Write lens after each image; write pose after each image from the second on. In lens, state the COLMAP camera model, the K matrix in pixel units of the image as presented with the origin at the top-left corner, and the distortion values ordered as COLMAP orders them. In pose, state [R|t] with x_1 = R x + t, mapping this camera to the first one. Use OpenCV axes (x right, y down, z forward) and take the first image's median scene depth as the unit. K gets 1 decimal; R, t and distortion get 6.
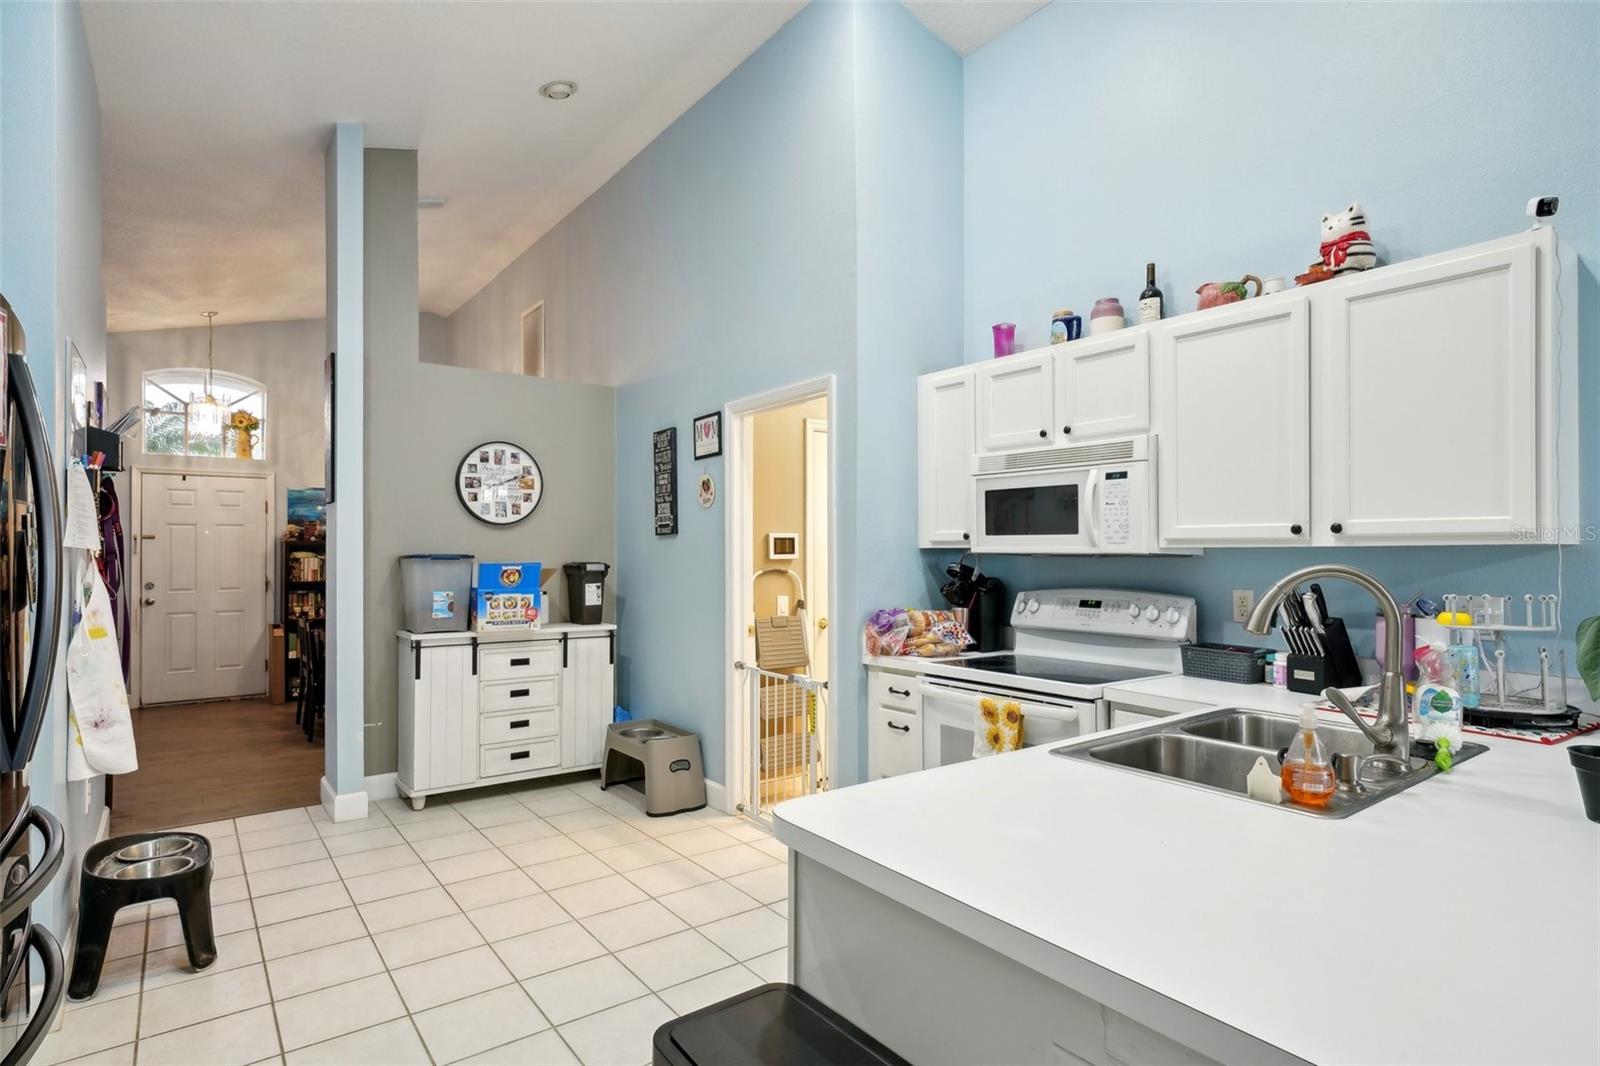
lens RADIAL K [[855.7, 0, 796.0], [0, 855.7, 540.8], [0, 0, 1]] dist [-0.001745, -0.000320]
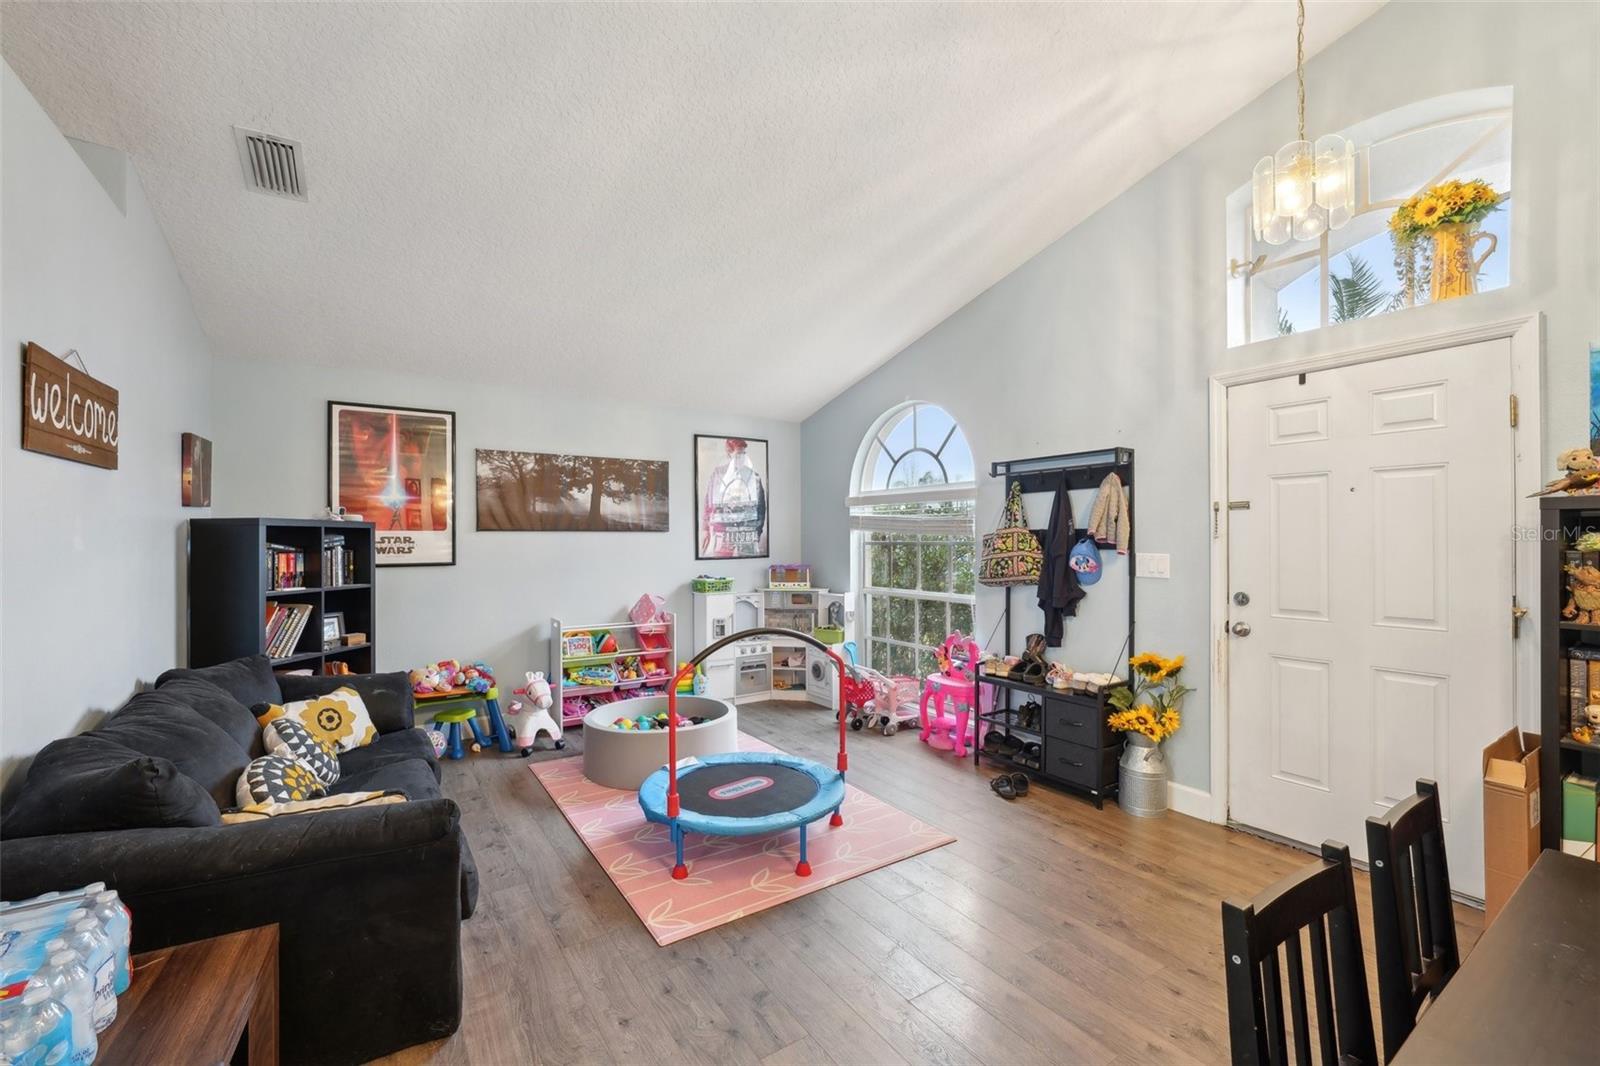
lens RADIAL K [[655.8, 0, 792.4], [0, 655.8, 537.2], [0, 0, 1]] dist [-0.008675, 0.001128]
pose [[-0.041018, 0.000961, -0.999158, -0.339458], [0.011393, 0.999935, 0.000494, 0.011519], [0.999093, -0.011363, -0.041026, 0.728328]]
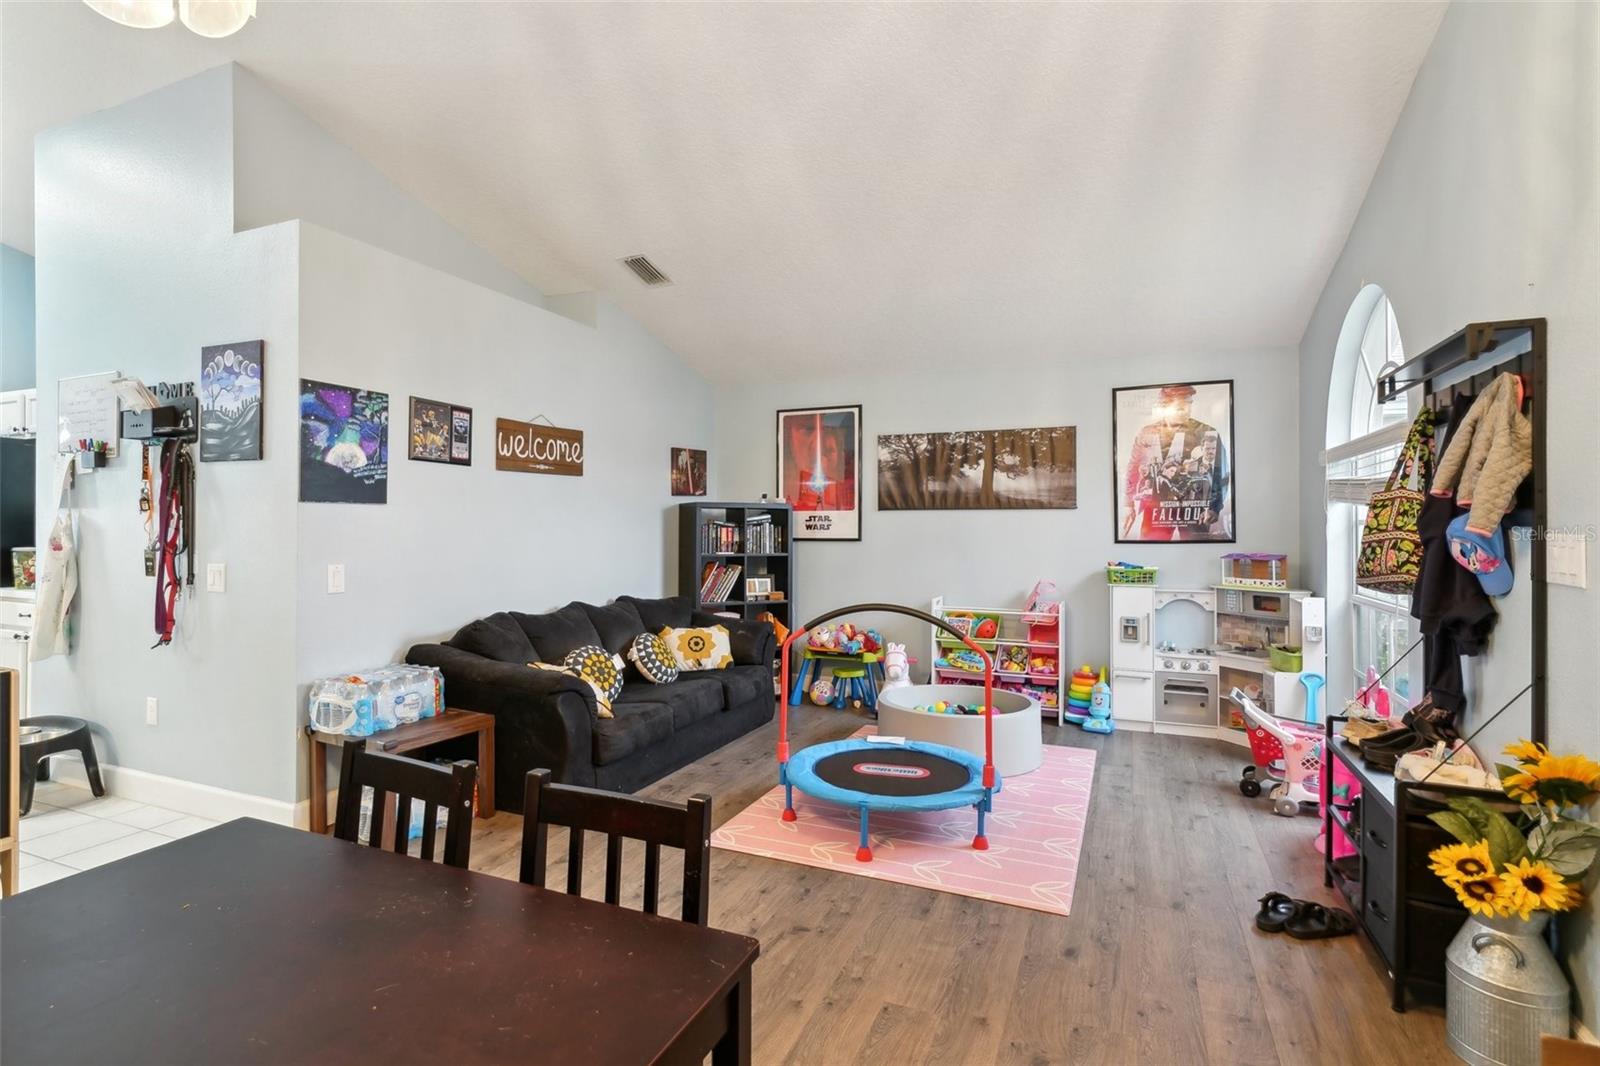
lens RADIAL K [[783.2, 0, 795.0], [0, 783.2, 520.2], [0, 0, 1]] dist [0.008830, 0.000322]
pose [[-0.859914, -0.001723, -0.510437, -0.437731], [0.006265, 0.999883, -0.013929, 0.021627], [0.510401, -0.015176, -0.859803, 1.004842]]
